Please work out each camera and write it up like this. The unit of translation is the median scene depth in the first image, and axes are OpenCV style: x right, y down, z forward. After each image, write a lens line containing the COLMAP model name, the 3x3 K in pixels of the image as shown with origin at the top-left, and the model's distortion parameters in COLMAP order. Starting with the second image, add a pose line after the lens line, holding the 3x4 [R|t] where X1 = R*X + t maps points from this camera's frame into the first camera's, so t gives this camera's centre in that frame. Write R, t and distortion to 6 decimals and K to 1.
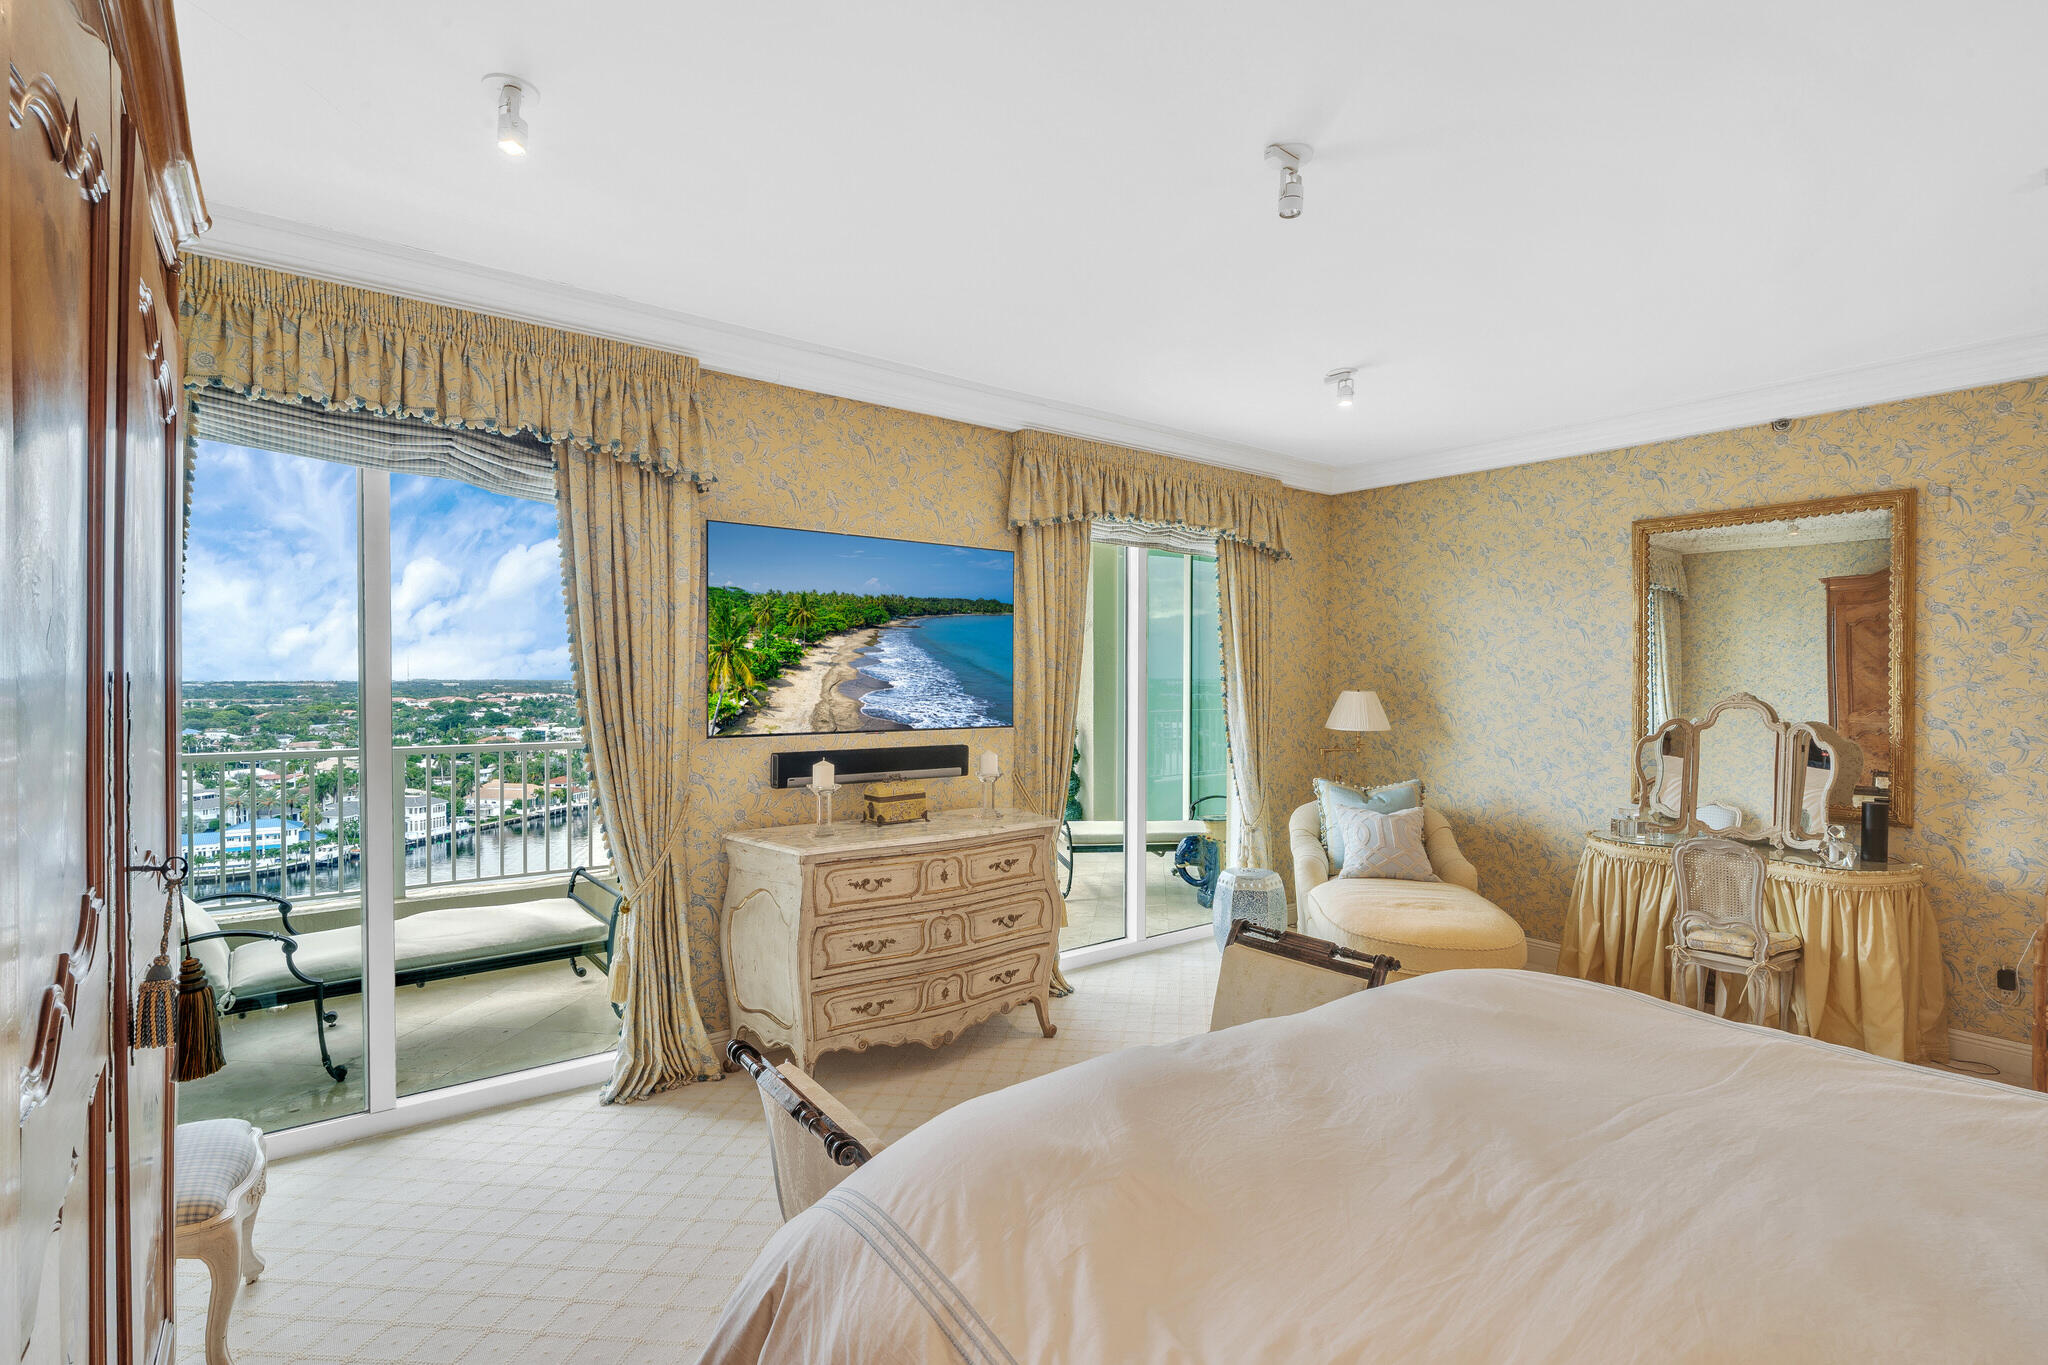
lens RADIAL K [[953.6, 0, 1024.0], [0, 953.6, 682.5], [0, 0, 1]] dist [0.001250, 0.000245]
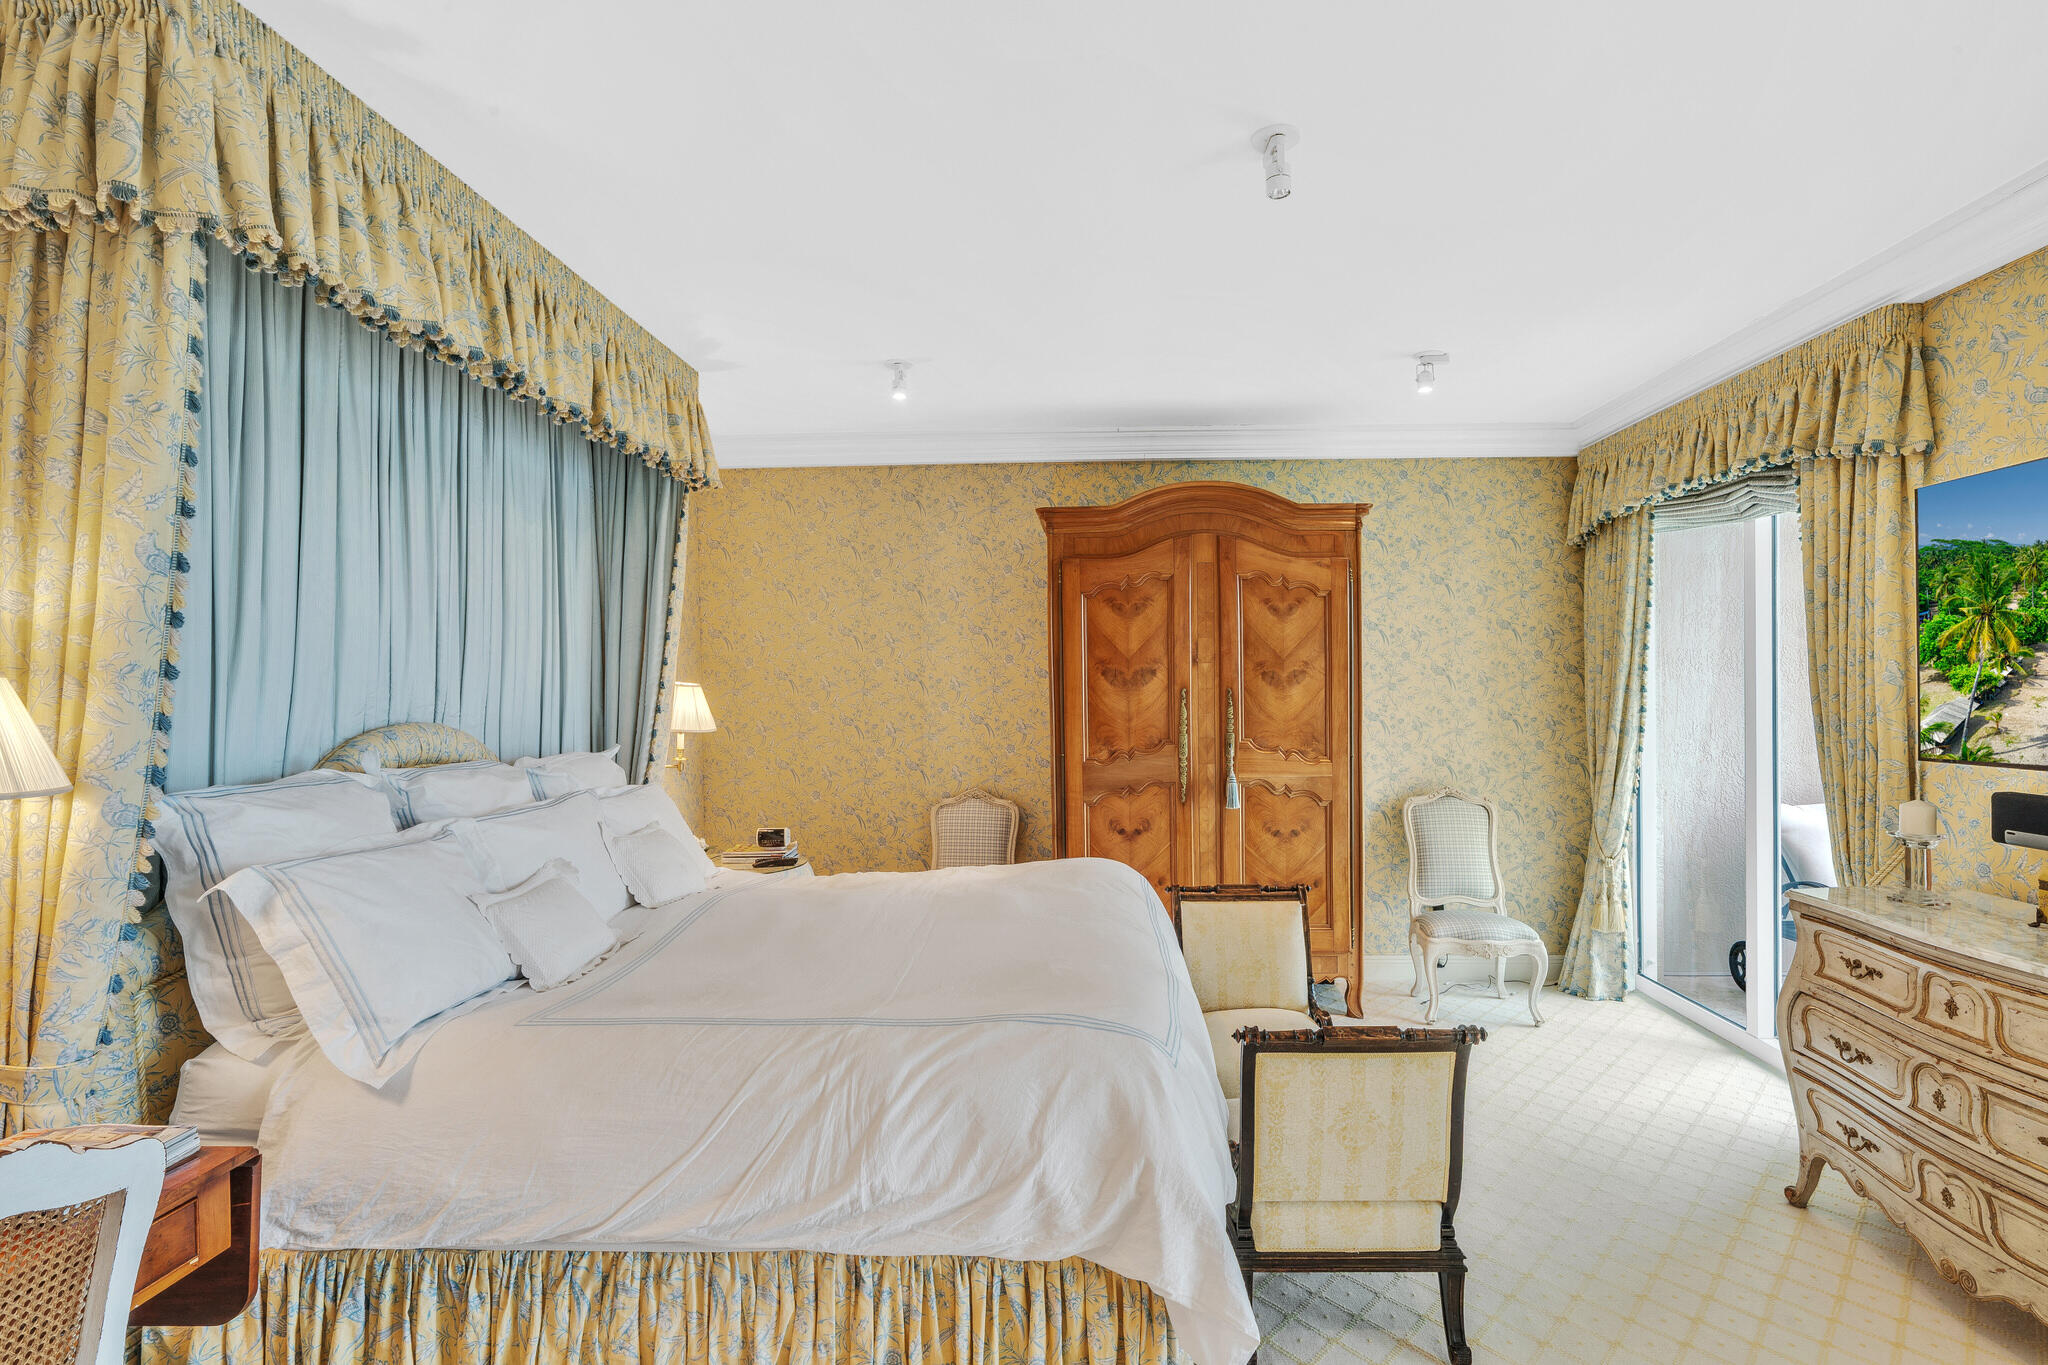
lens RADIAL K [[953.6, 0, 1024.0], [0, 953.6, 682.5], [0, 0, 1]] dist [0.001250, 0.000245]
pose [[-0.656609, -0.003233, -0.754225, 0.701449], [0.002507, 0.999976, -0.006470, -0.002965], [0.754227, -0.006139, -0.656585, 0.869452]]
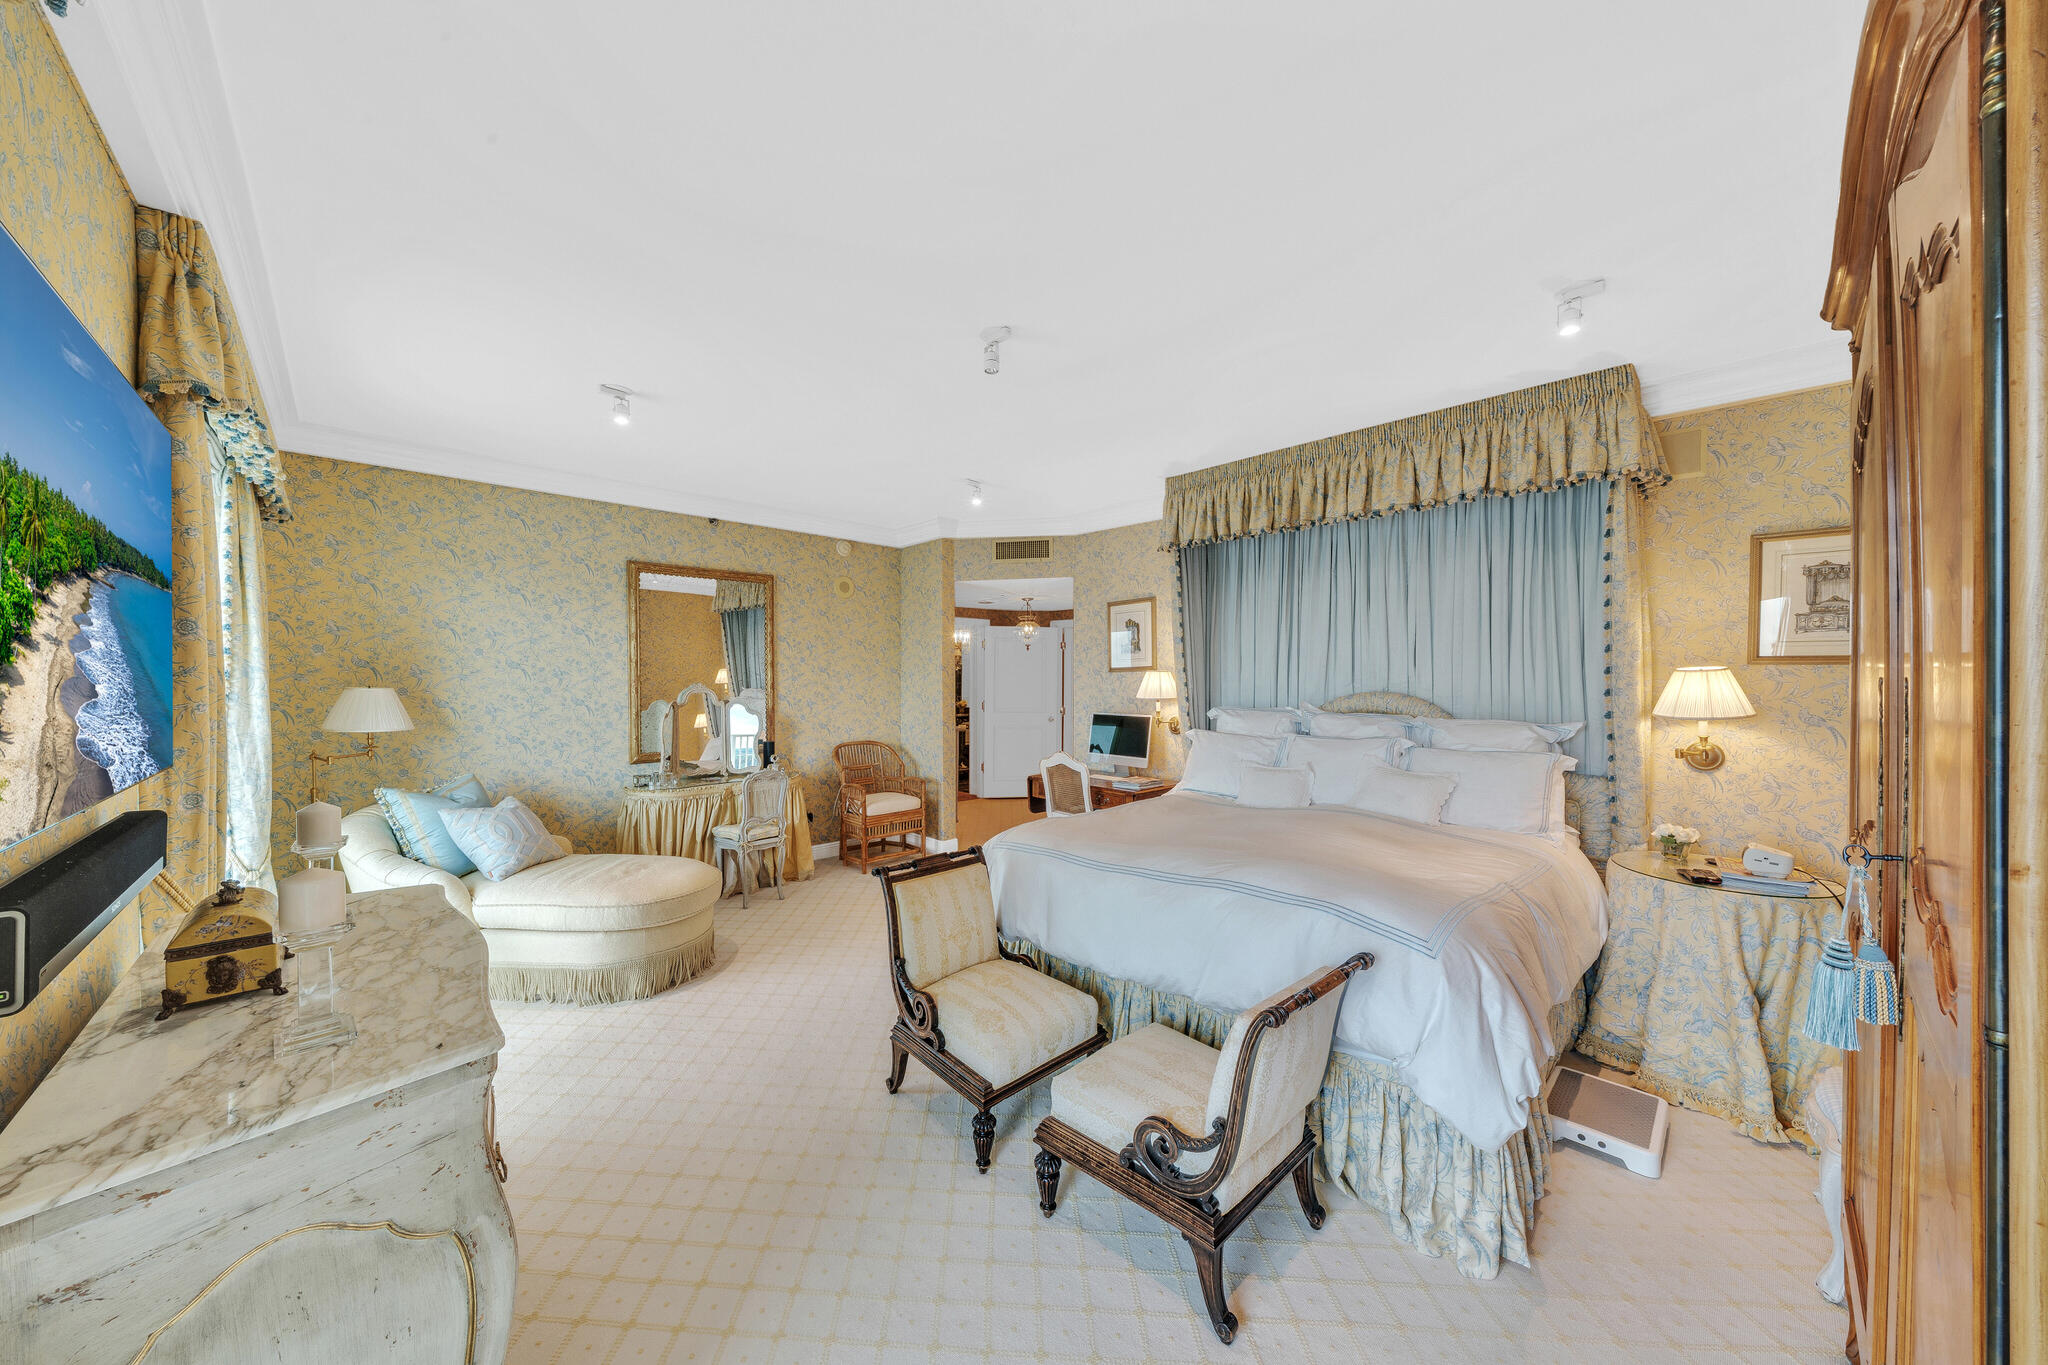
lens RADIAL K [[699.7, 0, 1024.0], [0, 699.7, 682.5], [0, 0, 1]] dist [0.000100, -0.000009]
pose [[-0.099159, -0.015498, 0.994951, -0.523200], [-0.001936, 0.999880, 0.015382, -0.010964], [-0.995070, -0.000401, -0.099177, 0.646721]]
